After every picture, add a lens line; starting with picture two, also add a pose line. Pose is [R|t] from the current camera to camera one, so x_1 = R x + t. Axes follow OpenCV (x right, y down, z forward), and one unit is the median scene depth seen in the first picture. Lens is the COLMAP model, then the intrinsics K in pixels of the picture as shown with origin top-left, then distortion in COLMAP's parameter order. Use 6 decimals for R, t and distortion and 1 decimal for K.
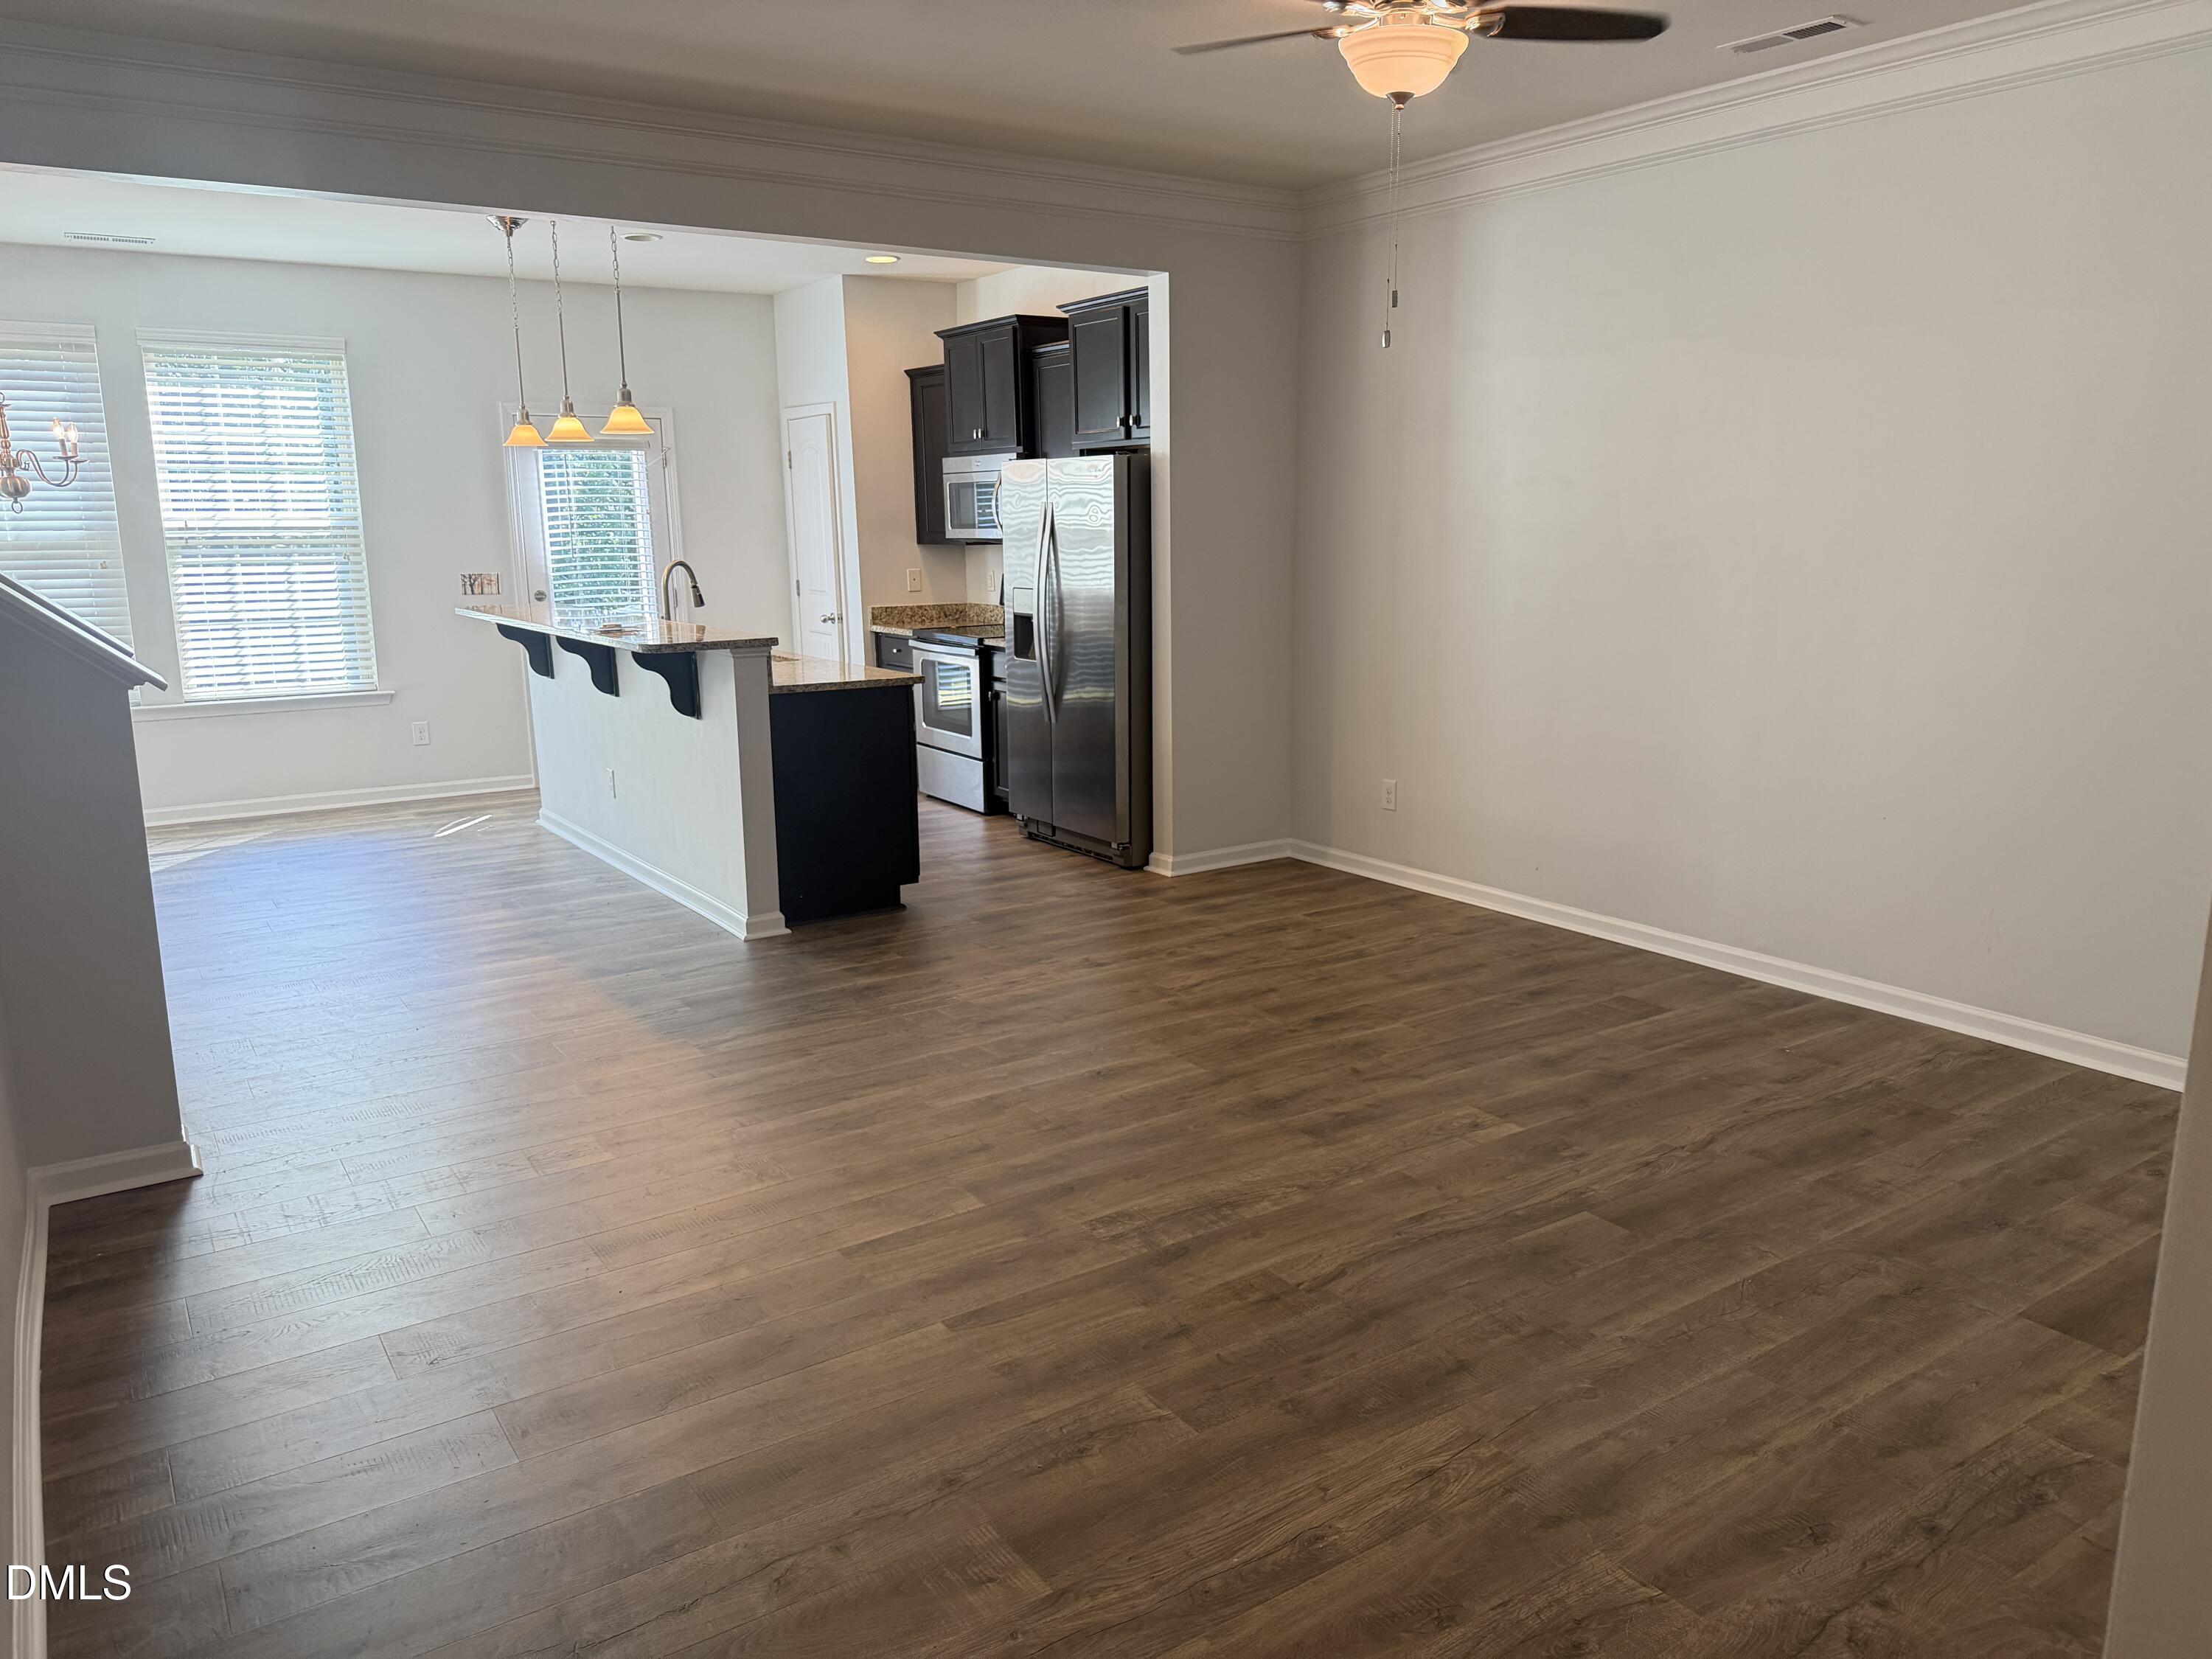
lens RADIAL K [[1557.7, 0, 1100.7], [0, 1557.7, 817.3], [0, 0, 1]] dist [0.039706, -0.071358]
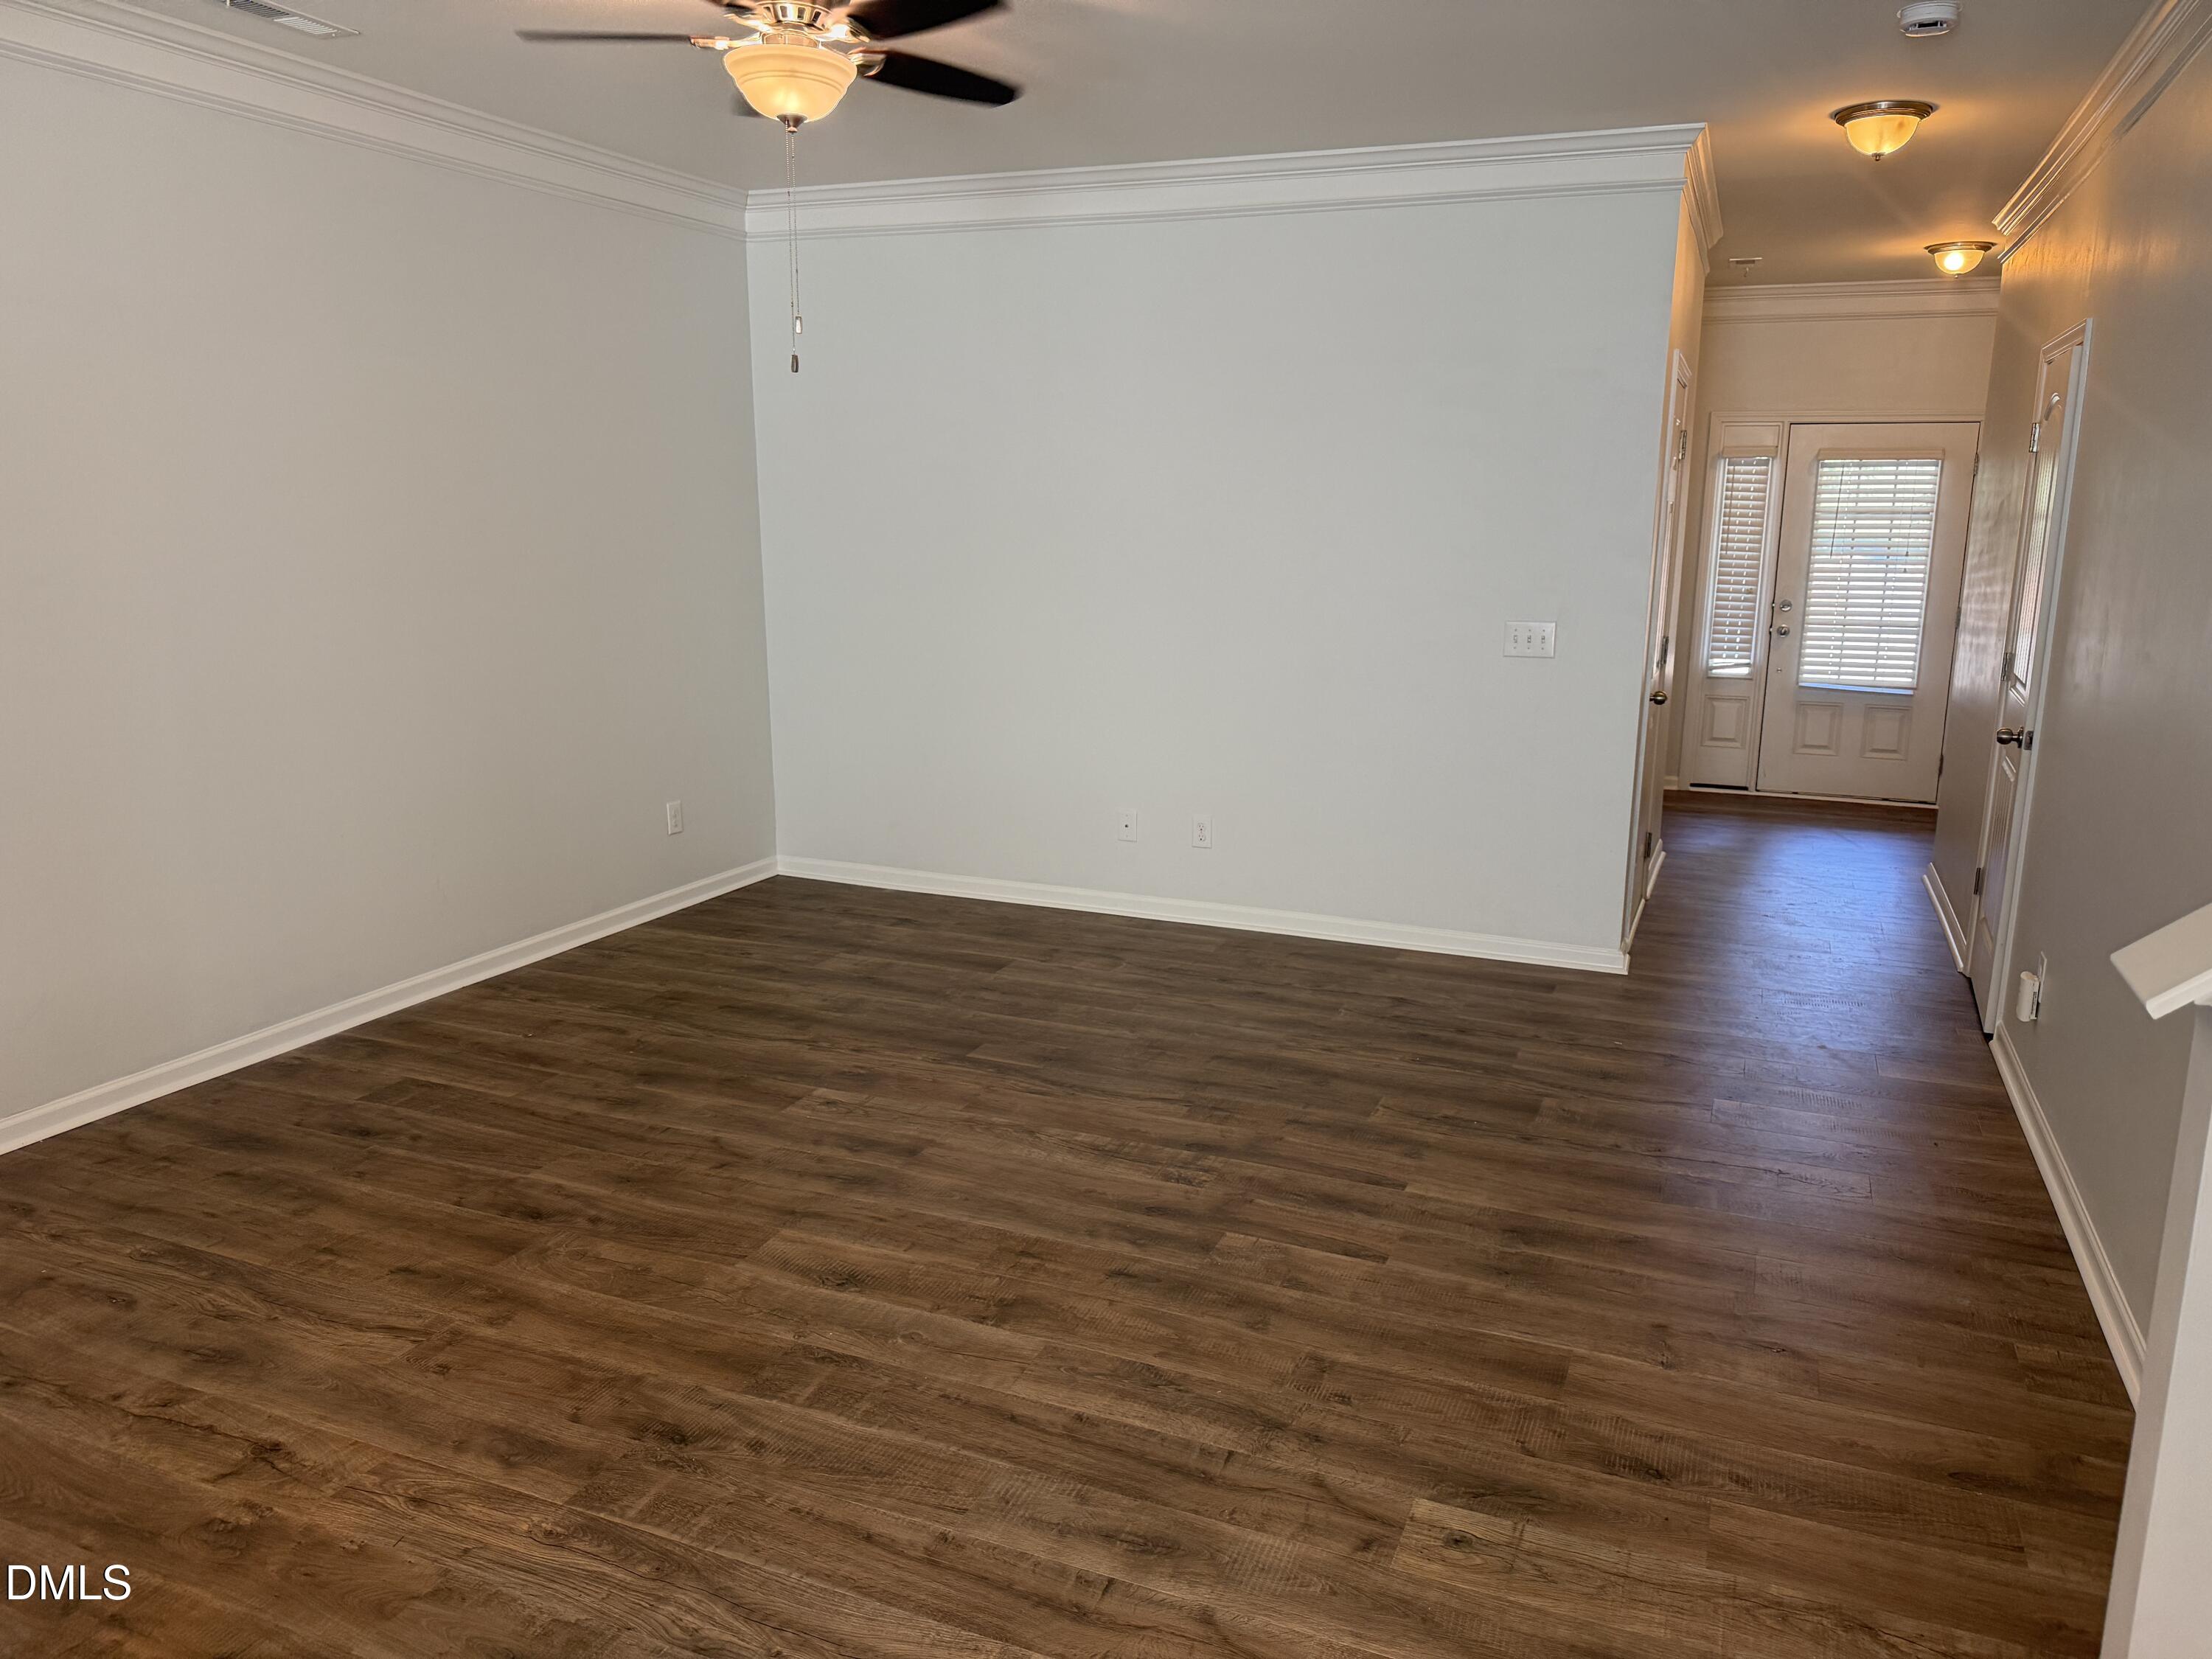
lens RADIAL K [[1557.7, 0, 1100.7], [0, 1557.7, 817.3], [0, 0, 1]] dist [0.039706, -0.071358]
pose [[-0.561195, -0.156897, 0.812677, -0.679116], [0.148786, 0.946751, 0.285526, -0.259224], [-0.814201, 0.281151, -0.507968, 1.262371]]
